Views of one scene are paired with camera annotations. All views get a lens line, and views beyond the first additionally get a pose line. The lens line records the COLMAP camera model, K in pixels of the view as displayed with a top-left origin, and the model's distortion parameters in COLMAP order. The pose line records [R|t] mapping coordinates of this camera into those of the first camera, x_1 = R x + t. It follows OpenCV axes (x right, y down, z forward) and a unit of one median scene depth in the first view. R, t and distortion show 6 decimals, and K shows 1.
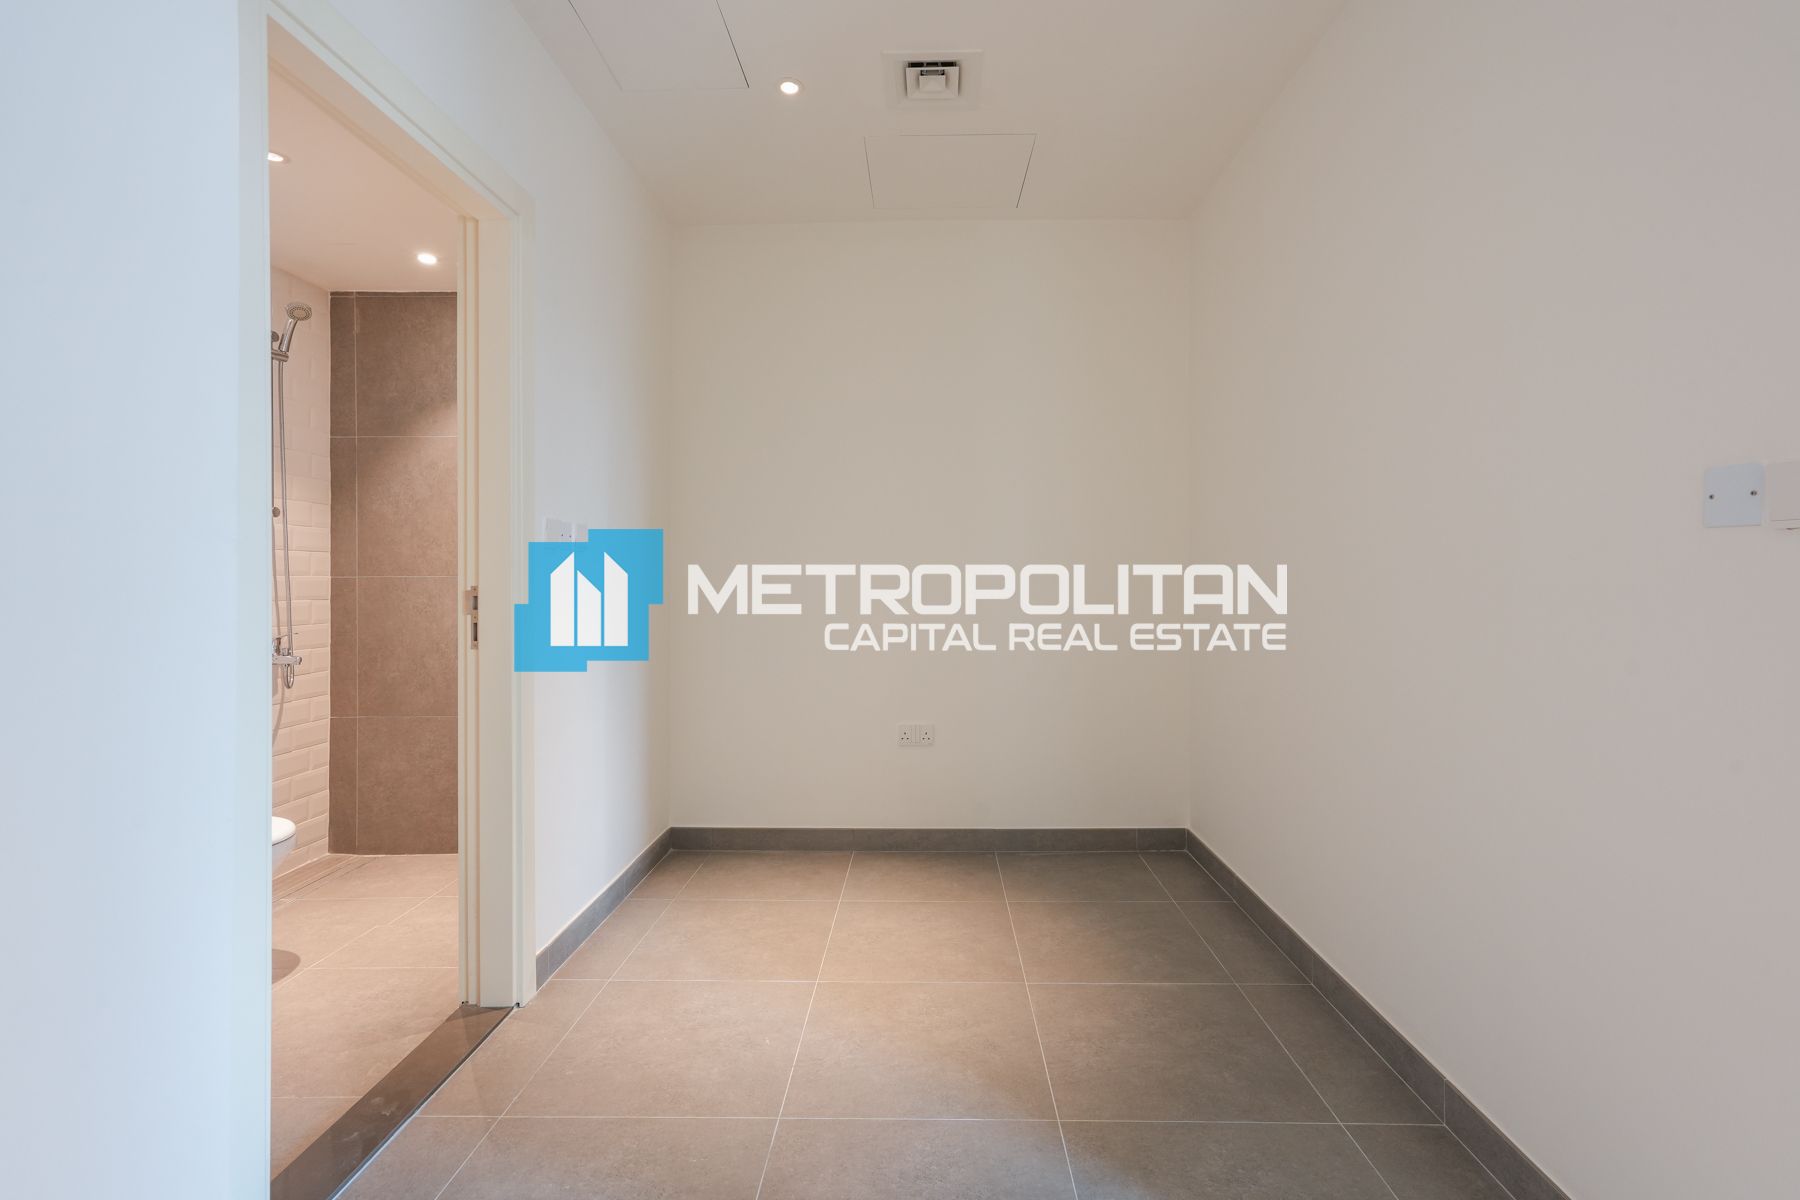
lens RADIAL K [[816.3, 0, 901.4], [0, 816.3, 569.3], [0, 0, 1]] dist [-0.001554, 0.009347]
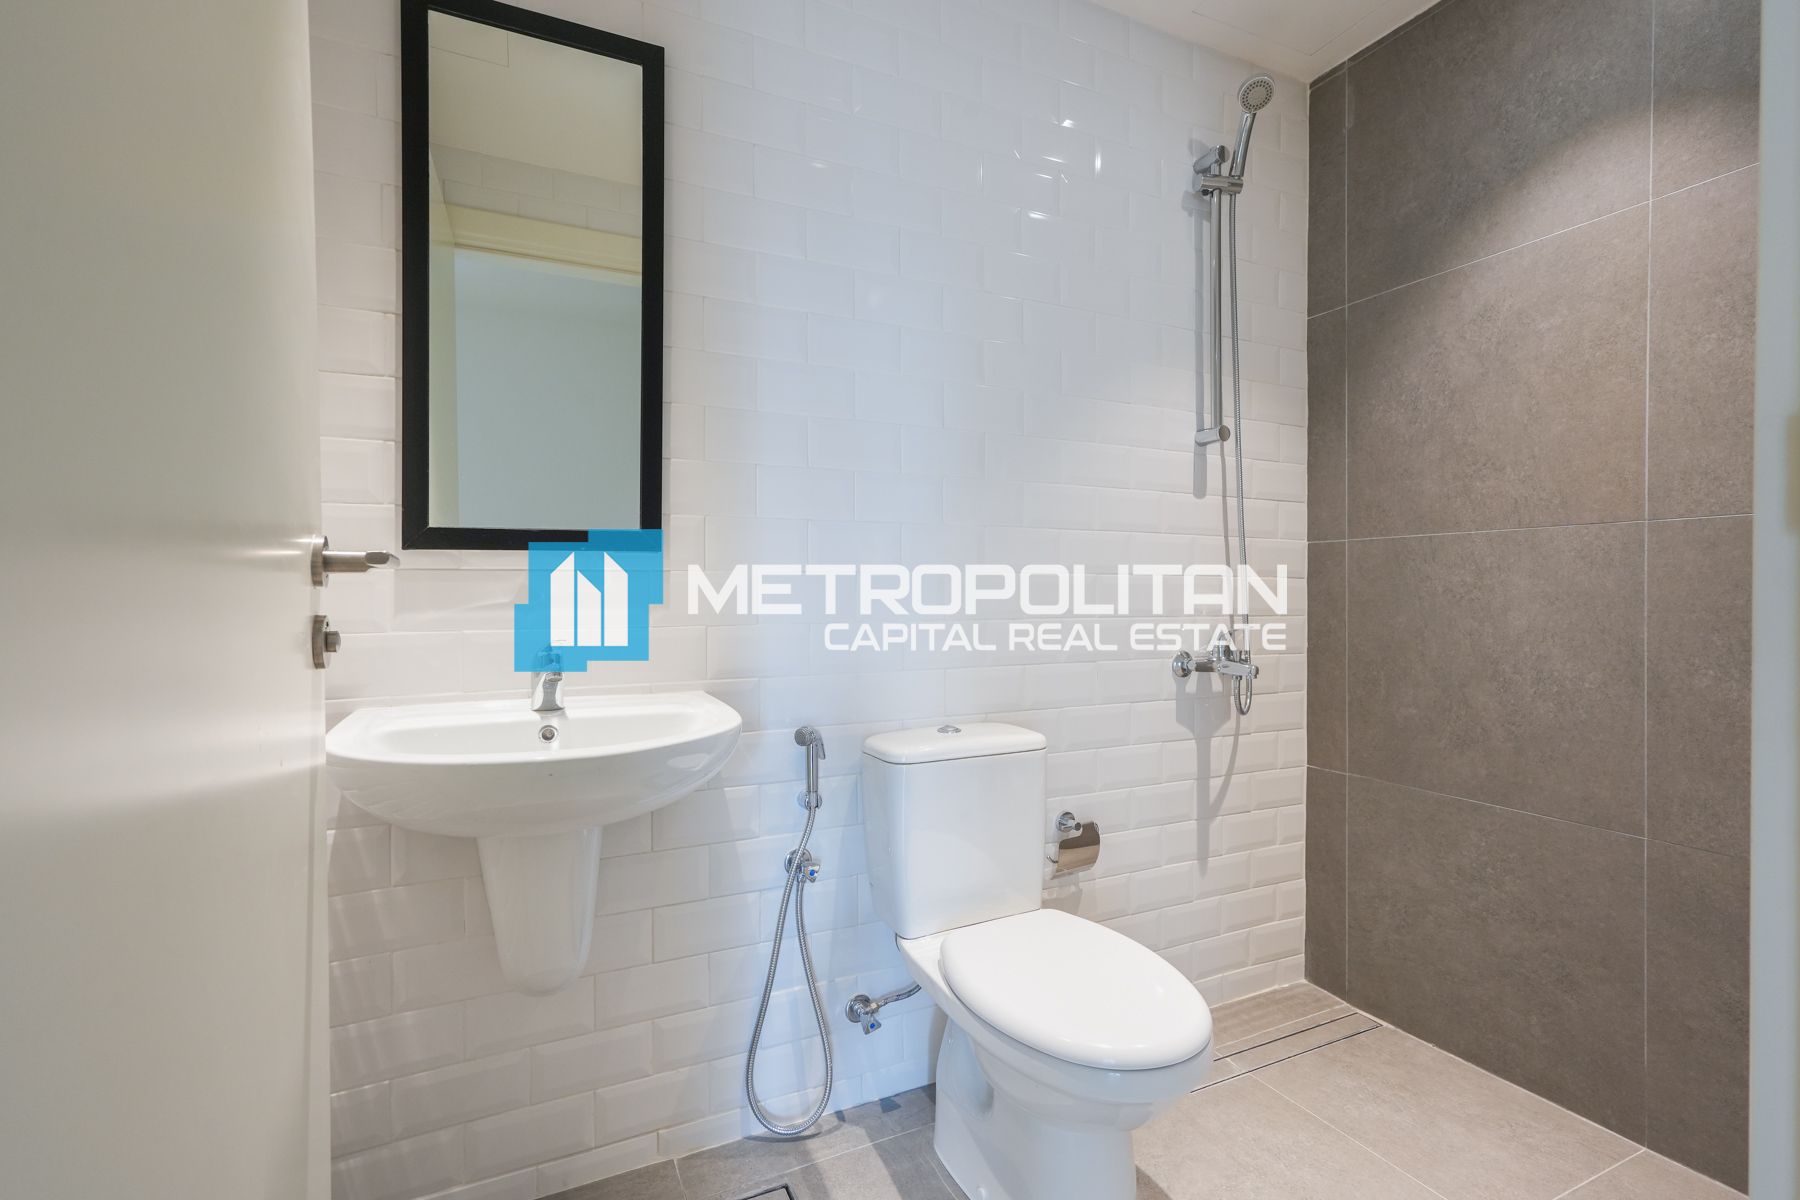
lens RADIAL K [[799.5, 0, 914.2], [0, 799.5, 602.4], [0, 0, 1]] dist [-0.000737, 0.011609]
pose [[0.452764, 0.015505, -0.891496, -0.287467], [0.011280, 0.999669, 0.023115, 0.037843], [0.891559, -0.020521, 0.452439, 0.453173]]
